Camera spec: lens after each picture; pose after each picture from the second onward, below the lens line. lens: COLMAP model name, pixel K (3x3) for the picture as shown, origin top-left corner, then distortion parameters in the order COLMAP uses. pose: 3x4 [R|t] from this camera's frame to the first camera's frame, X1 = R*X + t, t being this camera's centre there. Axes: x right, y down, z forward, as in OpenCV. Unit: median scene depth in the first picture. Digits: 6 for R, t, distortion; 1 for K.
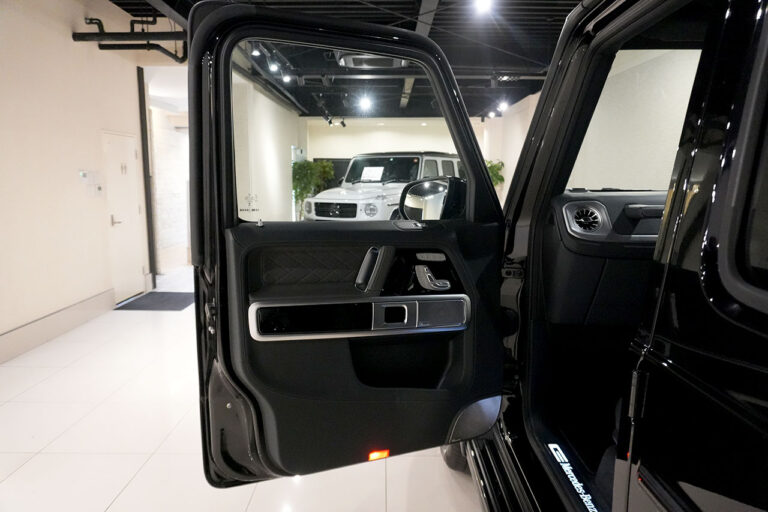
lens RADIAL K [[530.7, 0, 382.5], [0, 530.7, 264.4], [0, 0, 1]] dist [-0.003404, 0.001406]
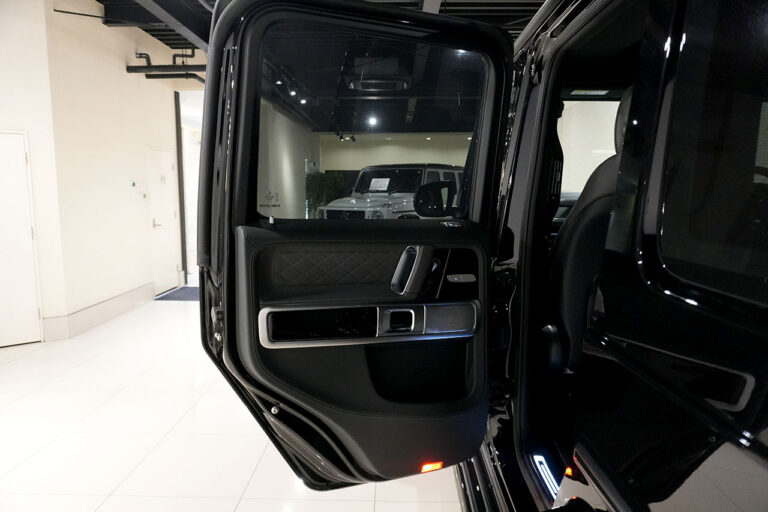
lens RADIAL K [[537.2, 0, 384.0], [0, 537.2, 256.0], [0, 0, 1]] dist [-0.001489, -0.000031]
pose [[0.999857, 0.001230, -0.016890, 0.010119], [-0.001888, 0.999238, -0.038996, 0.021907], [0.016829, 0.039022, 0.999097, -0.108950]]
